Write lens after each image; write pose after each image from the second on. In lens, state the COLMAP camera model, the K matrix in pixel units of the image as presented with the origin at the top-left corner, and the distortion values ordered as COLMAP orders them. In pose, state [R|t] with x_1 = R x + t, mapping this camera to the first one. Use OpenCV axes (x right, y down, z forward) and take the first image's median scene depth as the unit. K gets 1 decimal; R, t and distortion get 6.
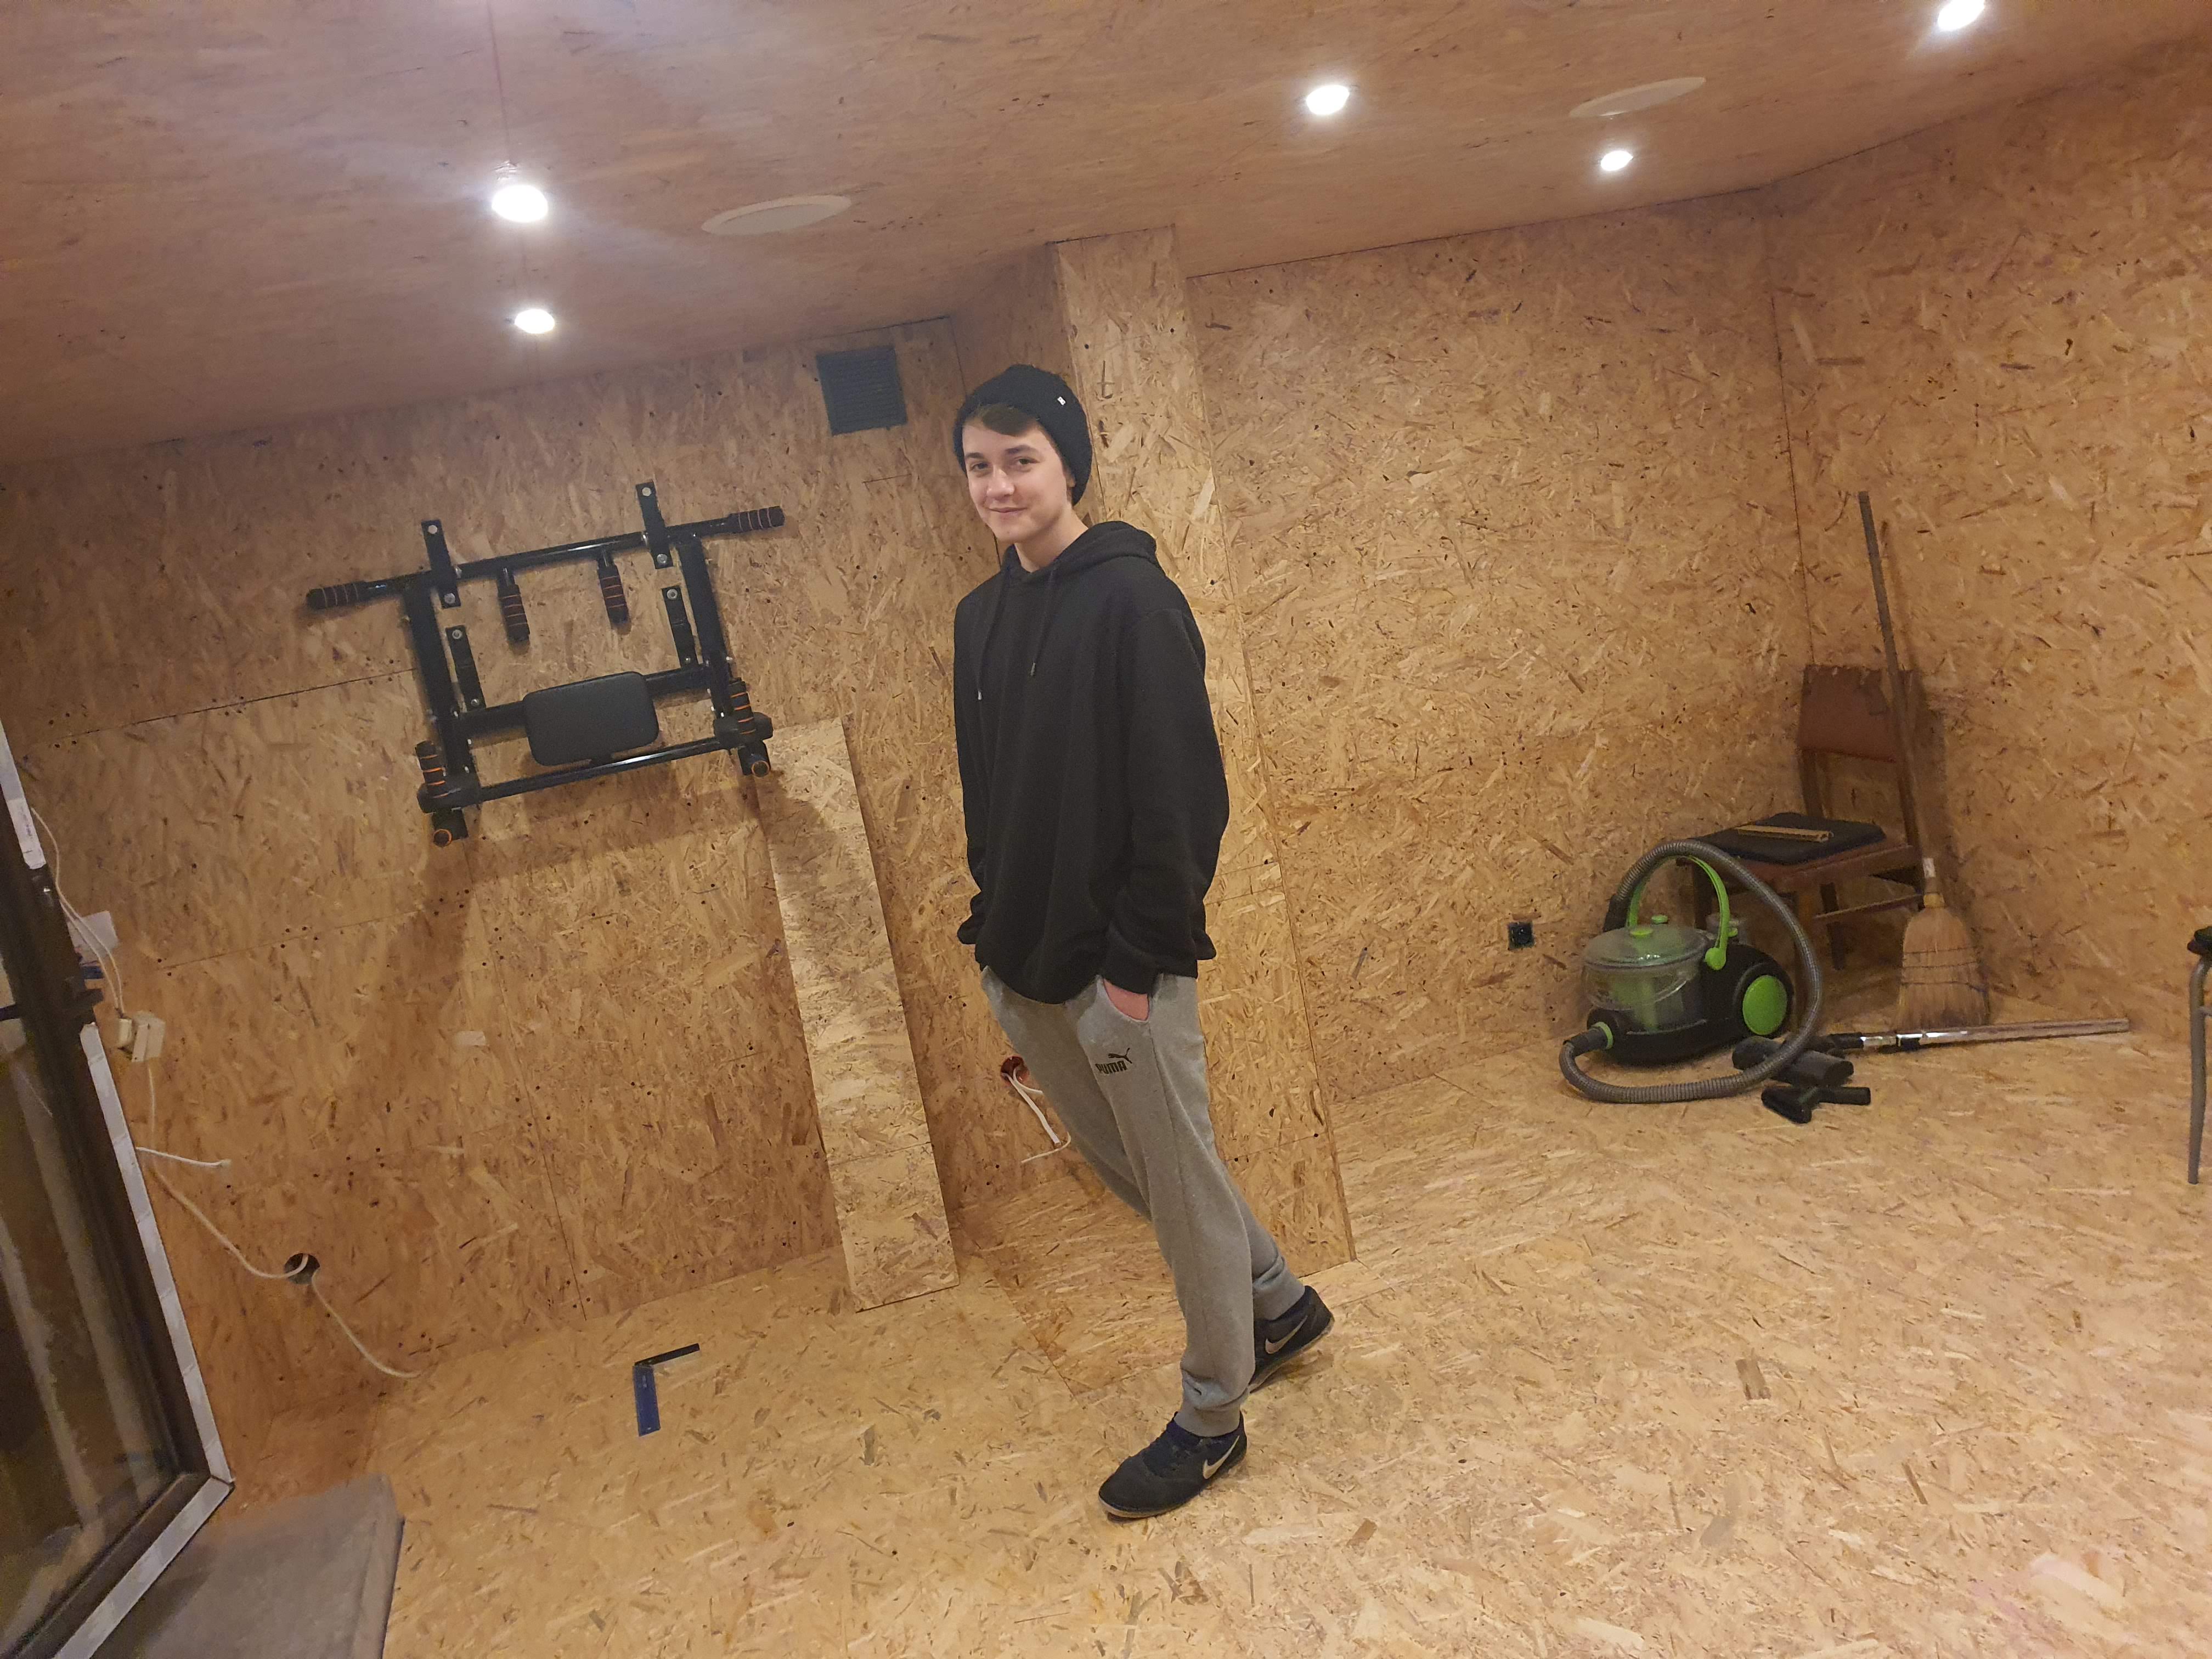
lens RADIAL K [[1724.3, 0, 1115.2], [0, 1724.3, 830.2], [0, 0, 1]] dist [0.034239, 0.001736]
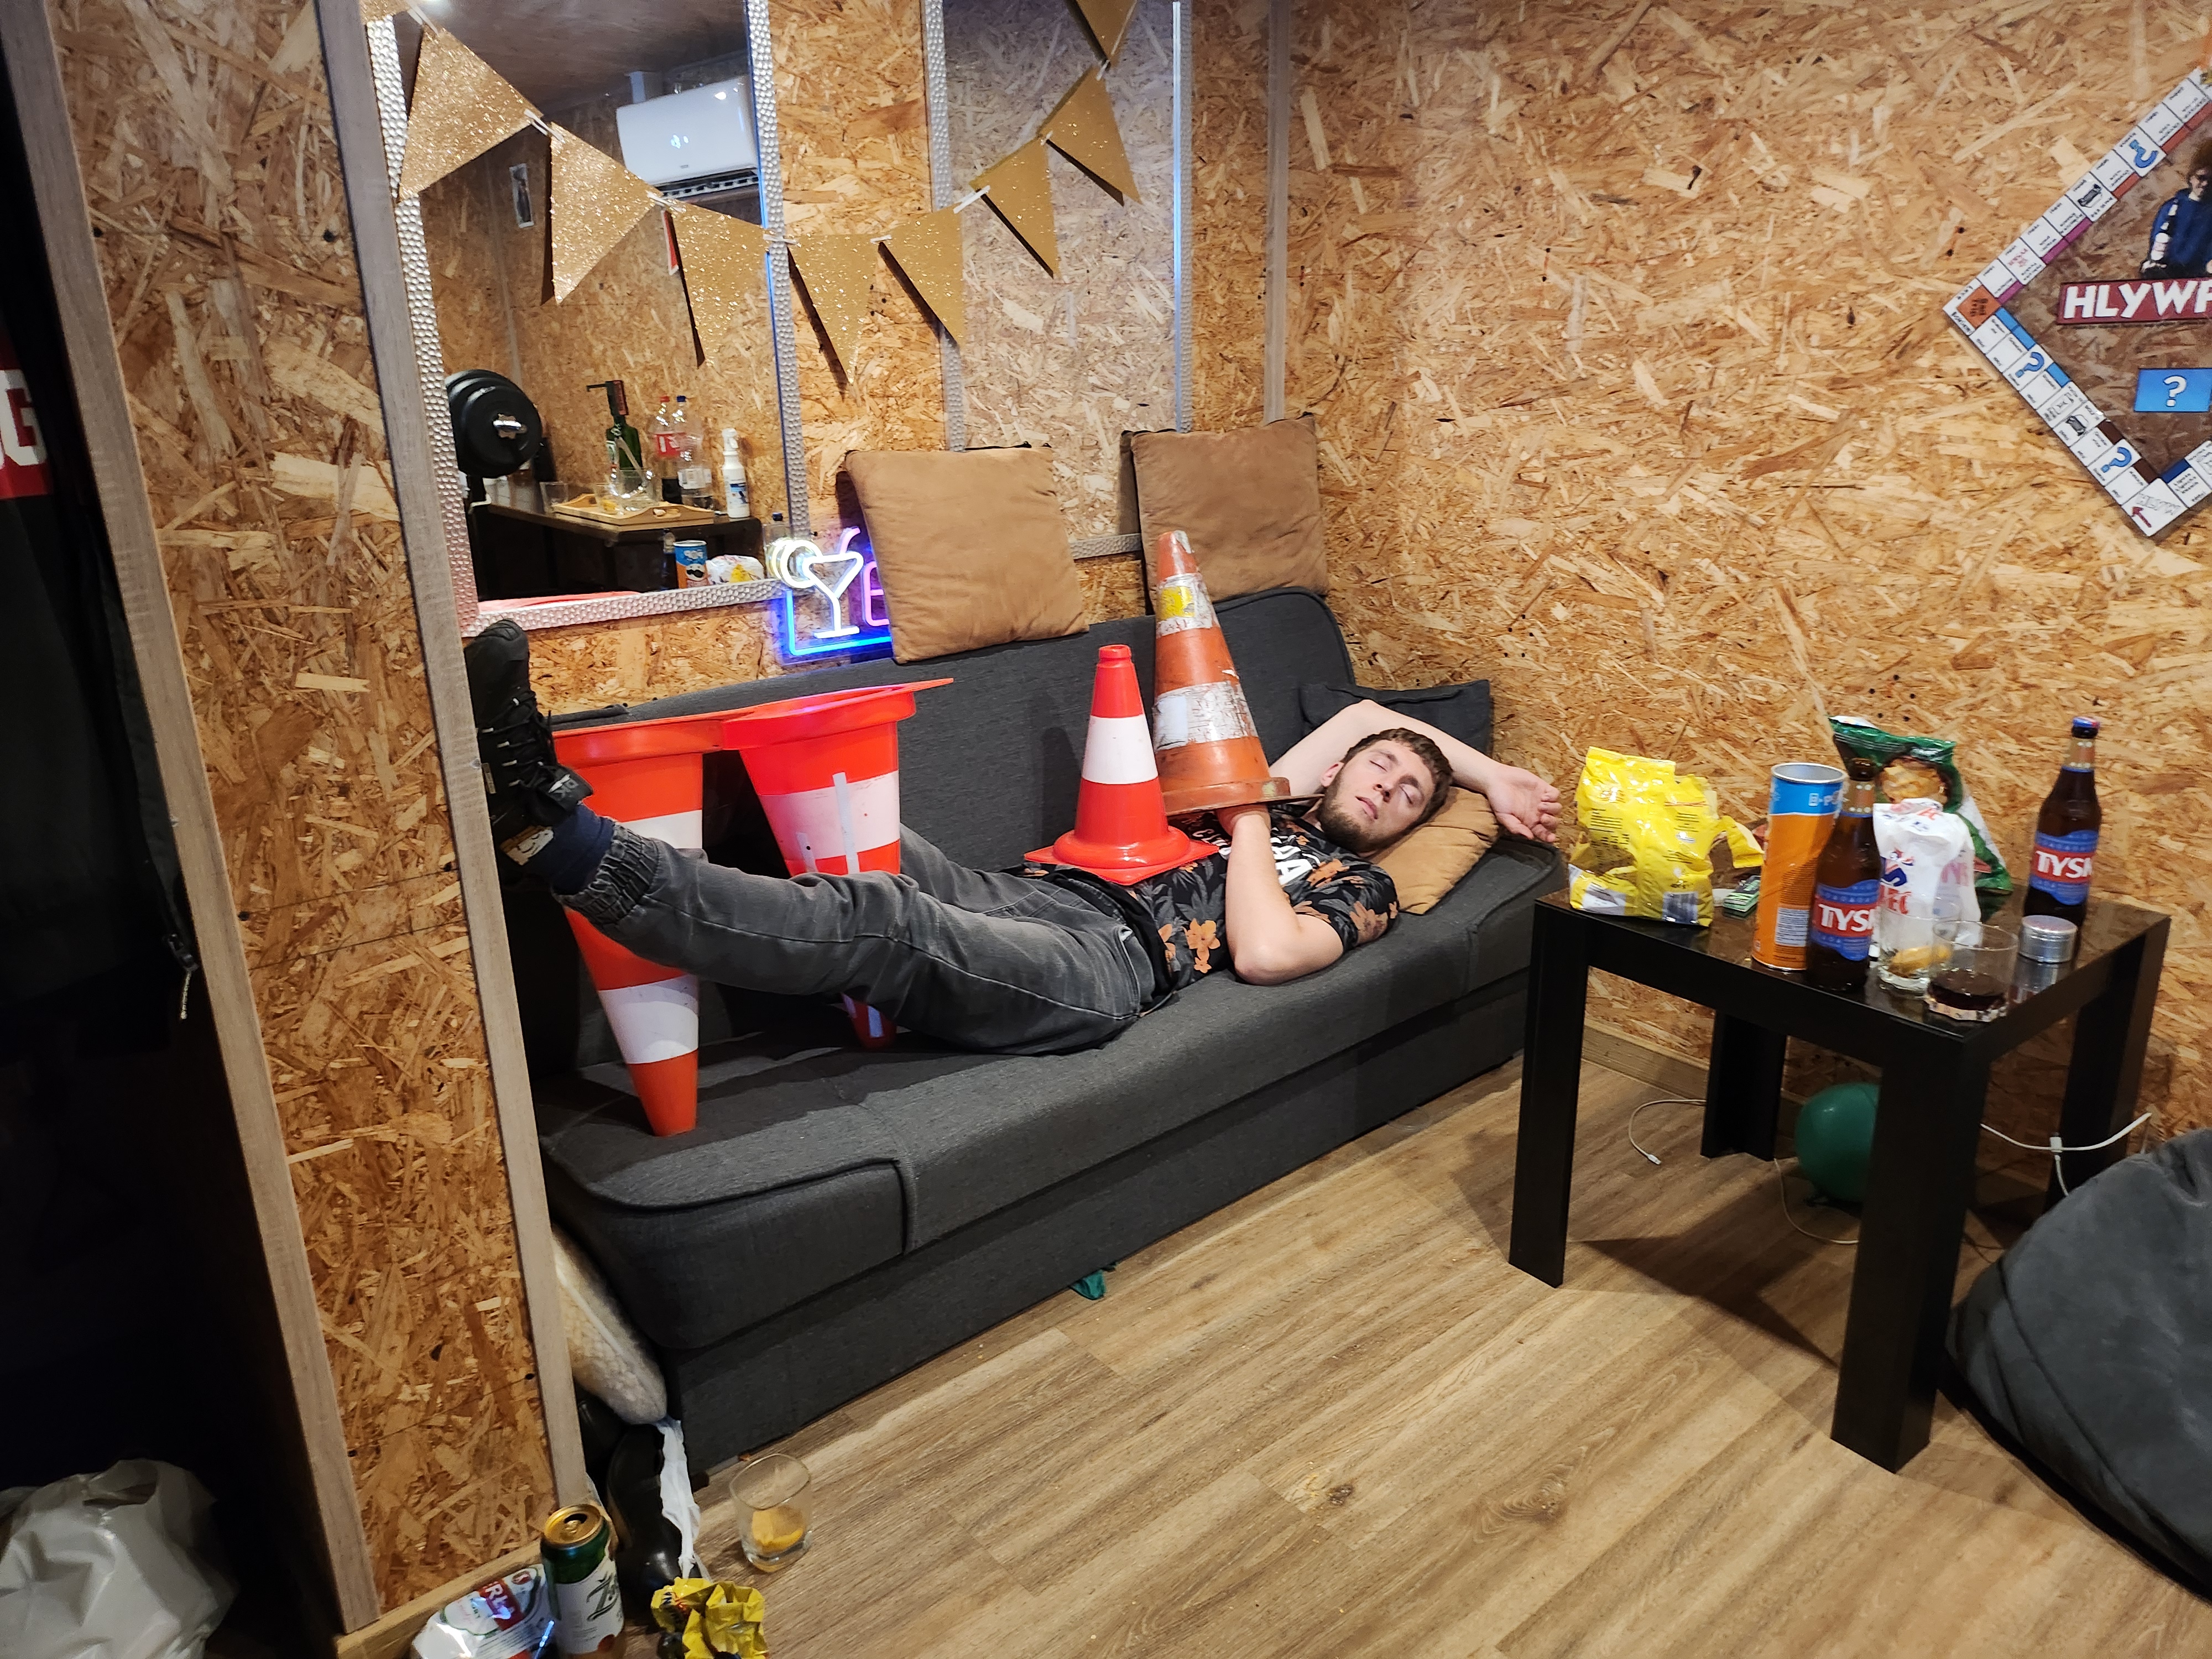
lens RADIAL K [[1569.9, 0, 1122.2], [0, 1569.9, 818.9], [0, 0, 1]] dist [0.019814, -0.003584]
pose [[0.909640, 0.045220, 0.412929, 0.065926], [-0.075211, 0.995557, 0.056658, -0.028850], [-0.408532, -0.082595, 0.908999, 0.445626]]
